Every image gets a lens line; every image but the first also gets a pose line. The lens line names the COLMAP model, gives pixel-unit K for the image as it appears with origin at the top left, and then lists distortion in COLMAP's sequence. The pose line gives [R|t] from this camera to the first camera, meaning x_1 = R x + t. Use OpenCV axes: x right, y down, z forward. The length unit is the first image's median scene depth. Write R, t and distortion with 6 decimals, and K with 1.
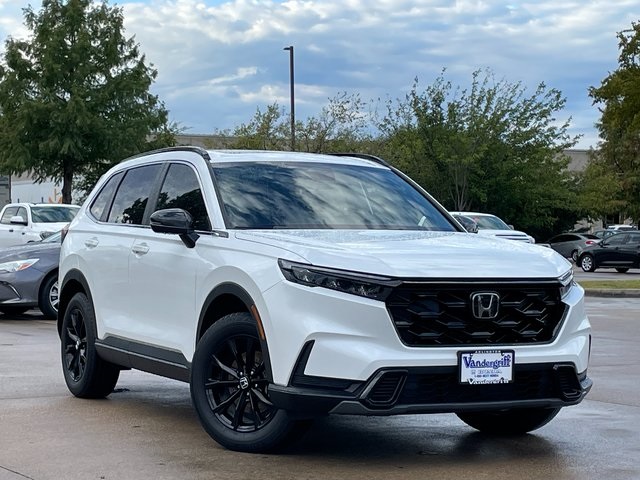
lens RADIAL K [[1418.7, 0, 320.0], [0, 1418.7, 240.0], [0, 0, 1]] dist [0.088427, 0.273245]
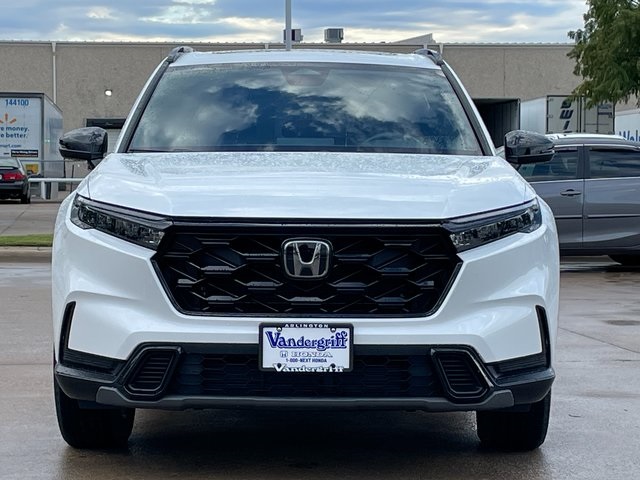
lens RADIAL K [[1699.0, 0, 320.0], [0, 1699.0, 240.0], [0, 0, 1]] dist [0.097160, 0.237633]
pose [[0.897644, 0.011922, -0.440560, 0.485718], [0.002925, 0.999451, 0.033006, 0.009878], [0.440712, -0.030916, 0.897116, 0.263956]]
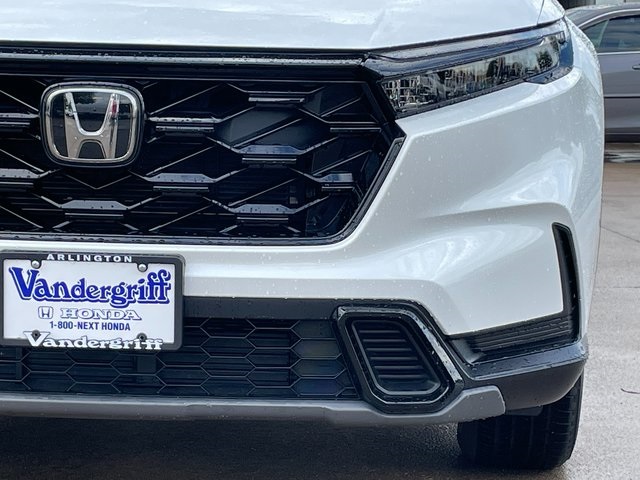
lens RADIAL K [[1699.0, 0, 320.0], [0, 1699.0, 240.0], [0, 0, 1]] dist [0.097160, 0.237633]
pose [[0.876853, 0.059698, -0.477038, 0.364790], [-0.011503, 0.994582, 0.103320, 0.030664], [0.480622, -0.085109, 0.872788, 0.663242]]
